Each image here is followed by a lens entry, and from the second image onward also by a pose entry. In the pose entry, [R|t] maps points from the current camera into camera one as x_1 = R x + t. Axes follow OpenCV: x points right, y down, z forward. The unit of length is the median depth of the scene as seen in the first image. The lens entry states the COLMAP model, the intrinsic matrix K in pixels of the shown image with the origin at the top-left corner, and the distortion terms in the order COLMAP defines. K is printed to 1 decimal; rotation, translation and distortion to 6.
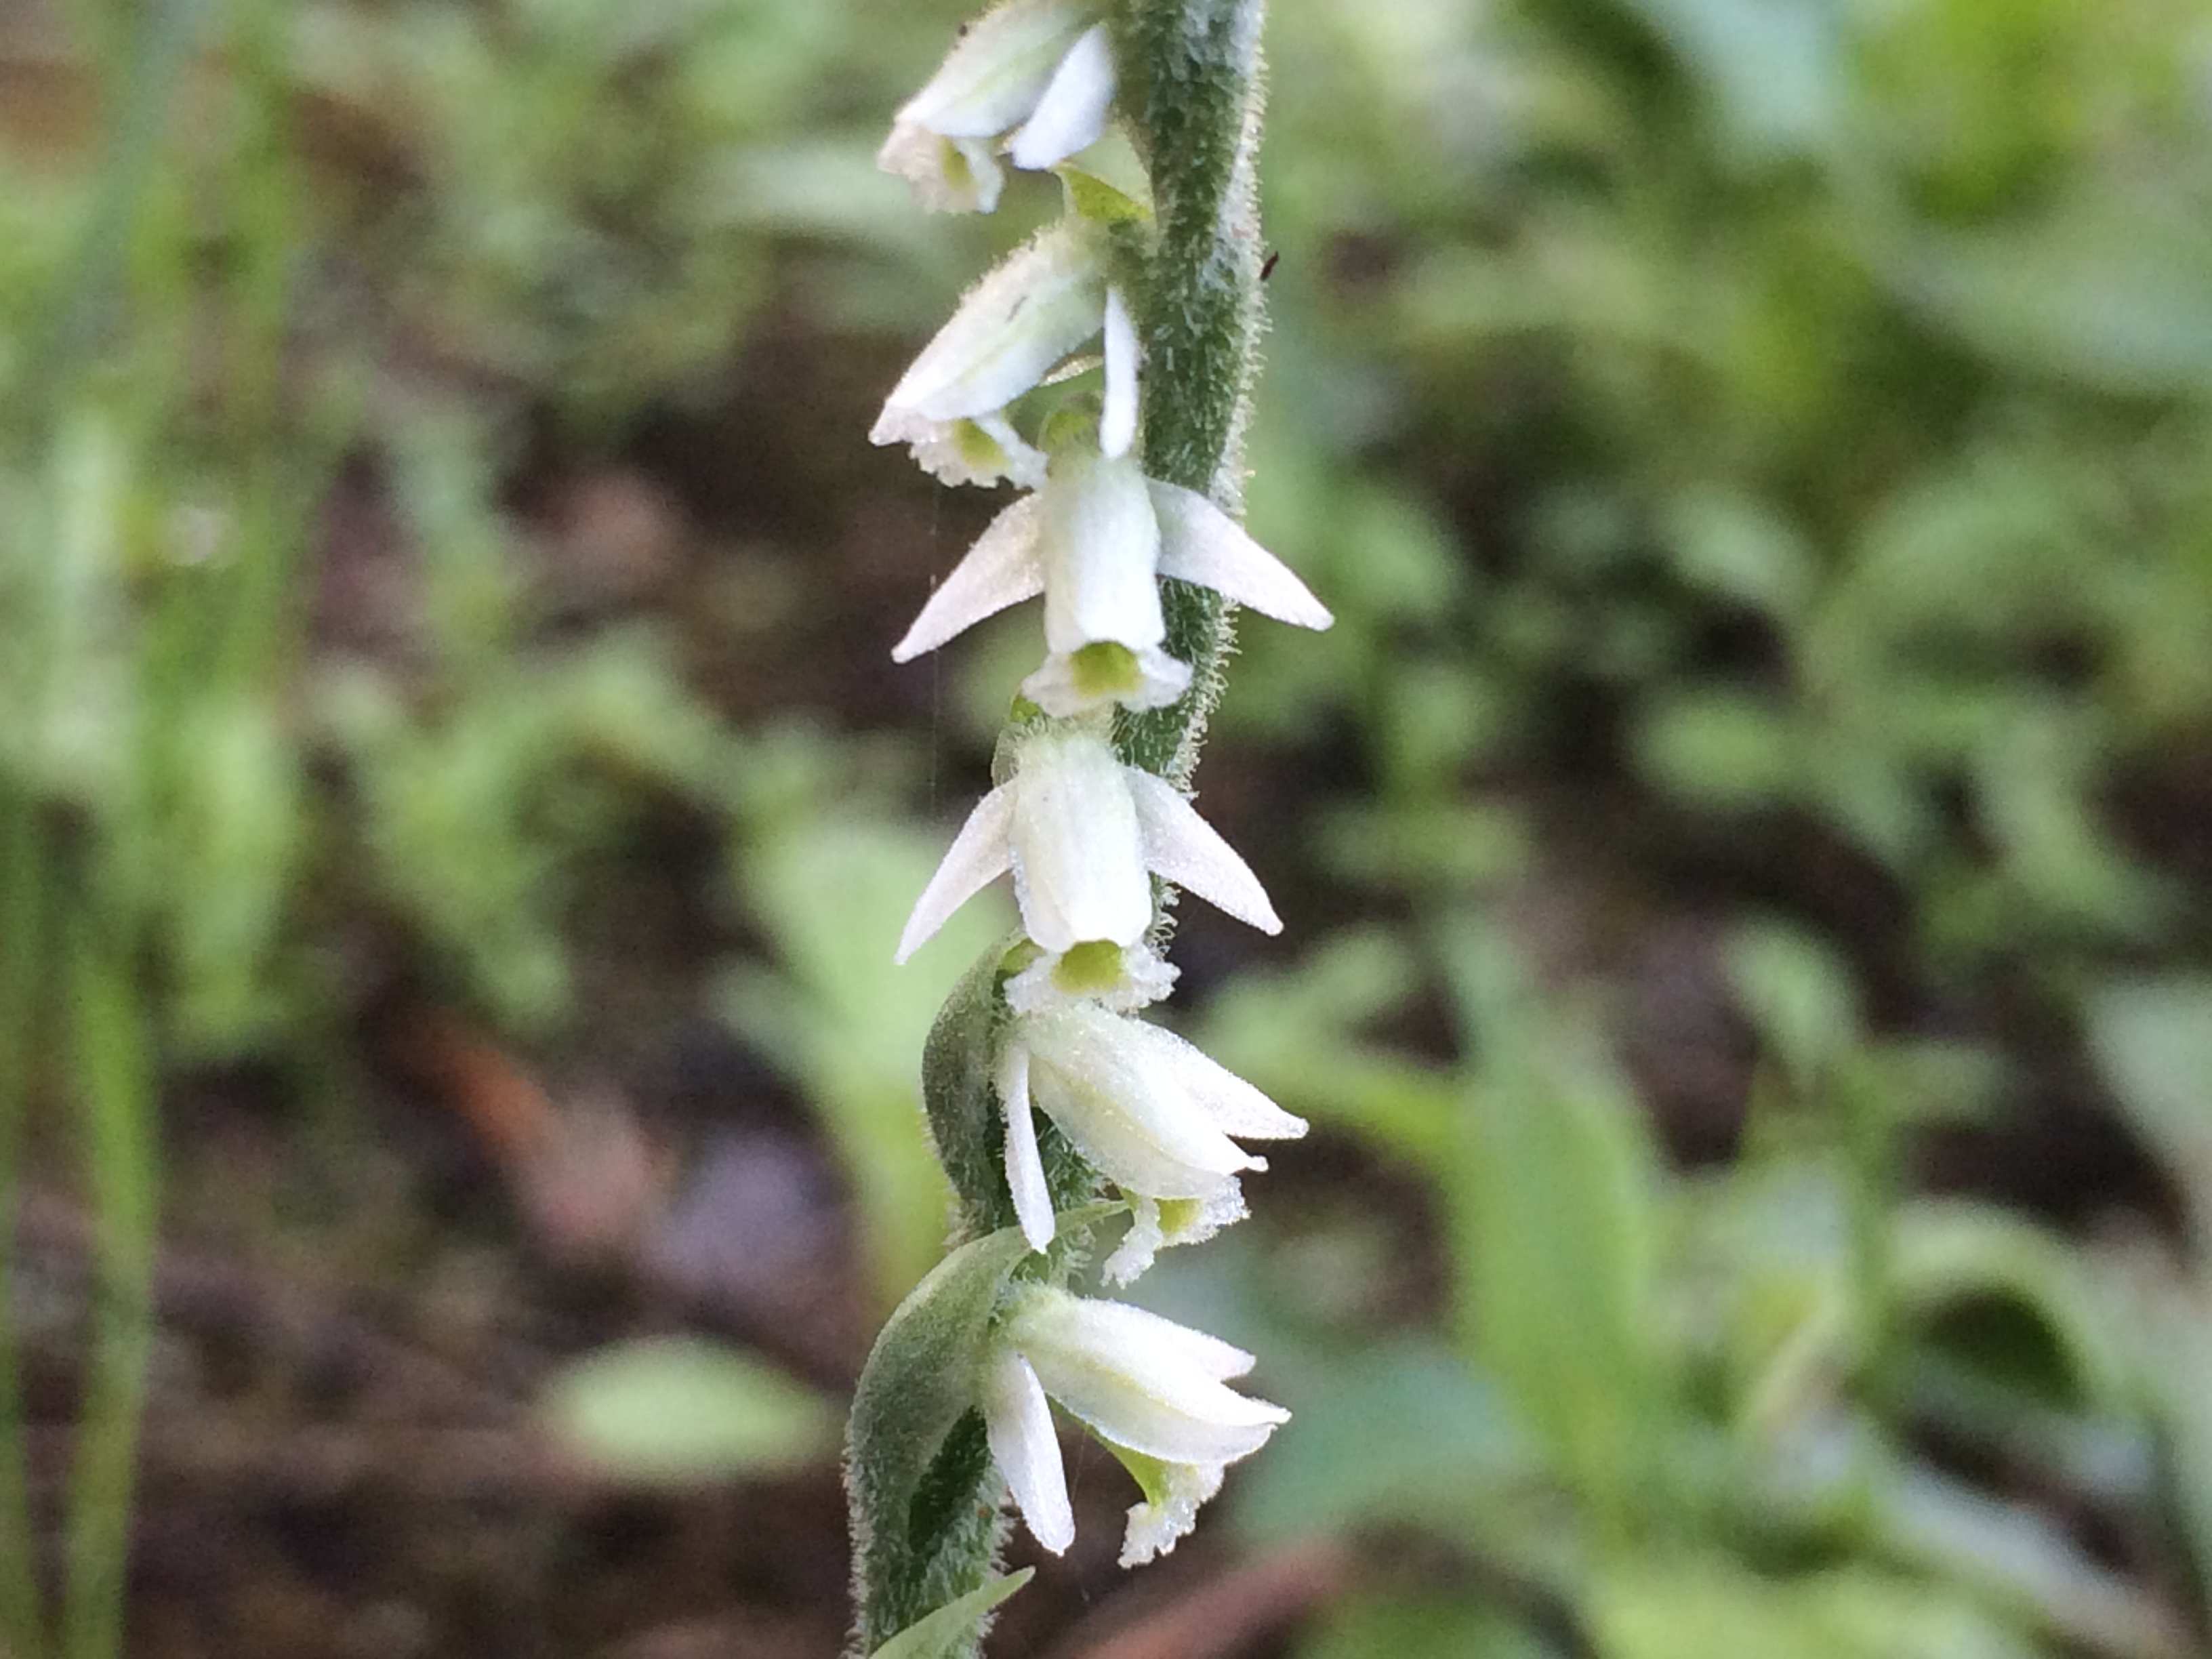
lens RADIAL K [[4411.8, 0, 1106.0], [0, 4411.8, 829.5], [0, 0, 1]] dist [0.020441, -0.095032]
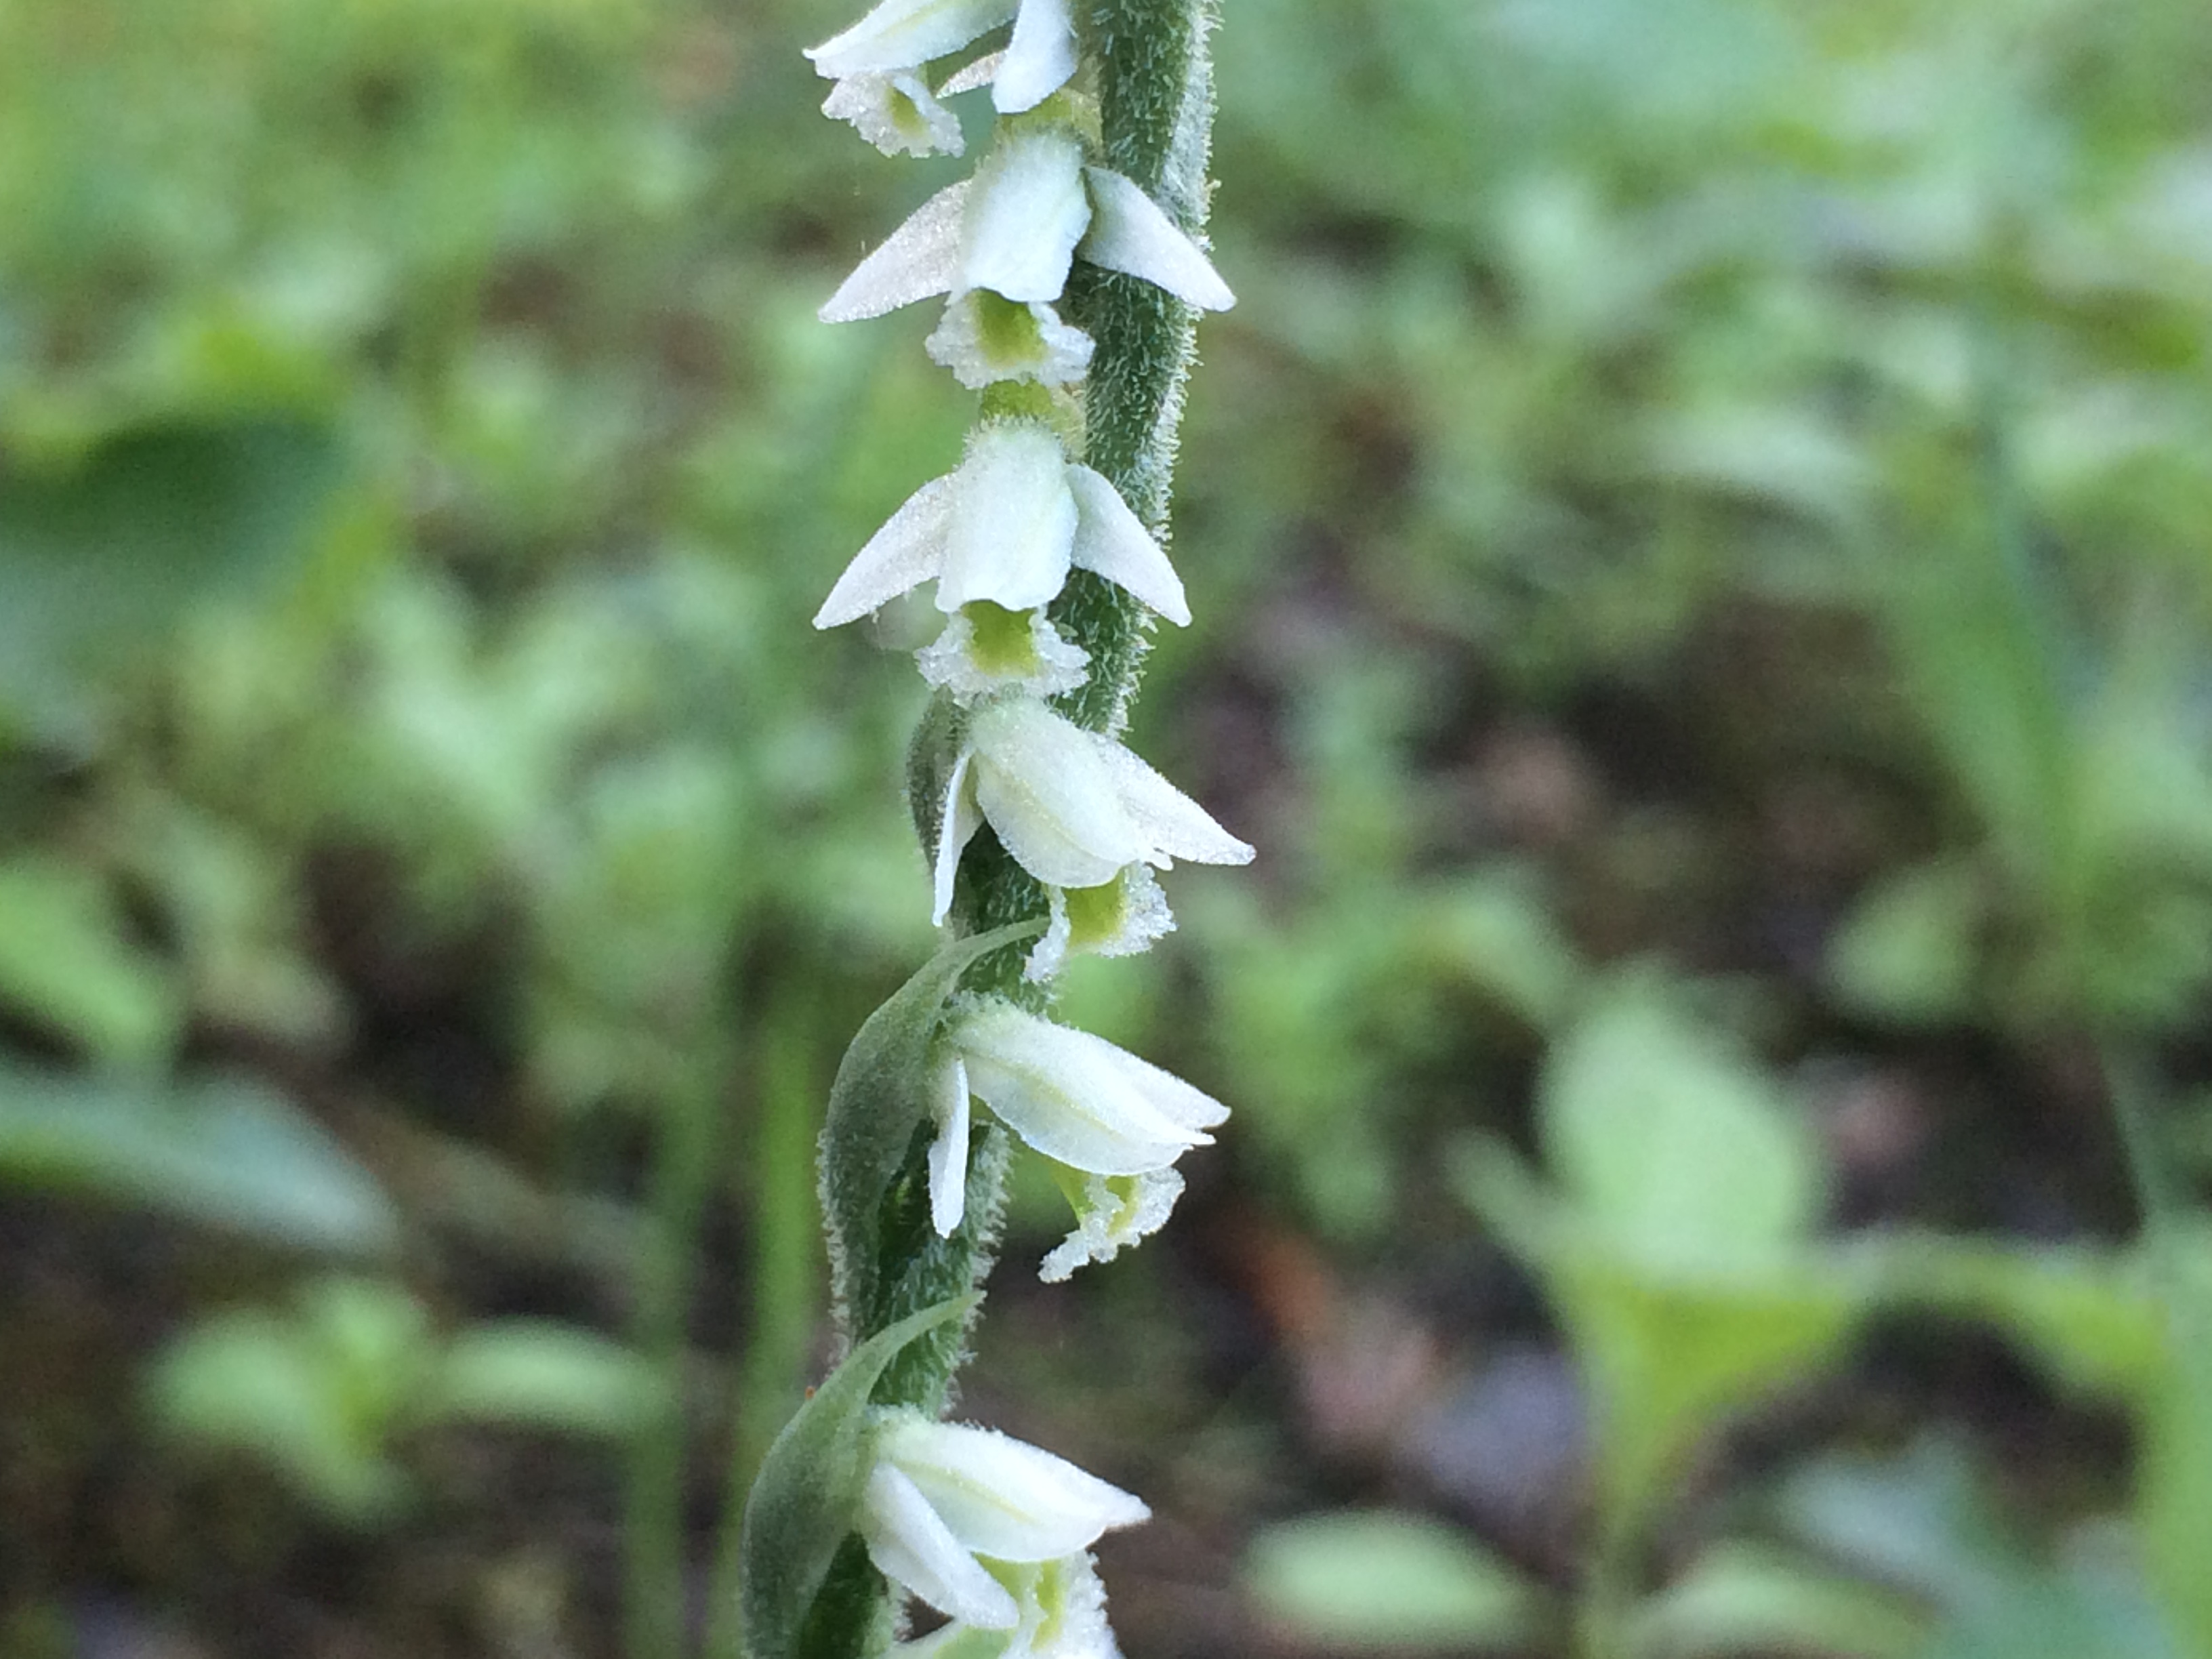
lens RADIAL K [[4398.8, 0, 1106.0], [0, 4398.8, 829.5], [0, 0, 1]] dist [-0.047947, -0.192440]
pose [[0.974123, 0.075595, -0.213000, 0.225503], [-0.089005, 0.994562, -0.054073, 0.119128], [0.207754, 0.071632, 0.975555, 0.020571]]
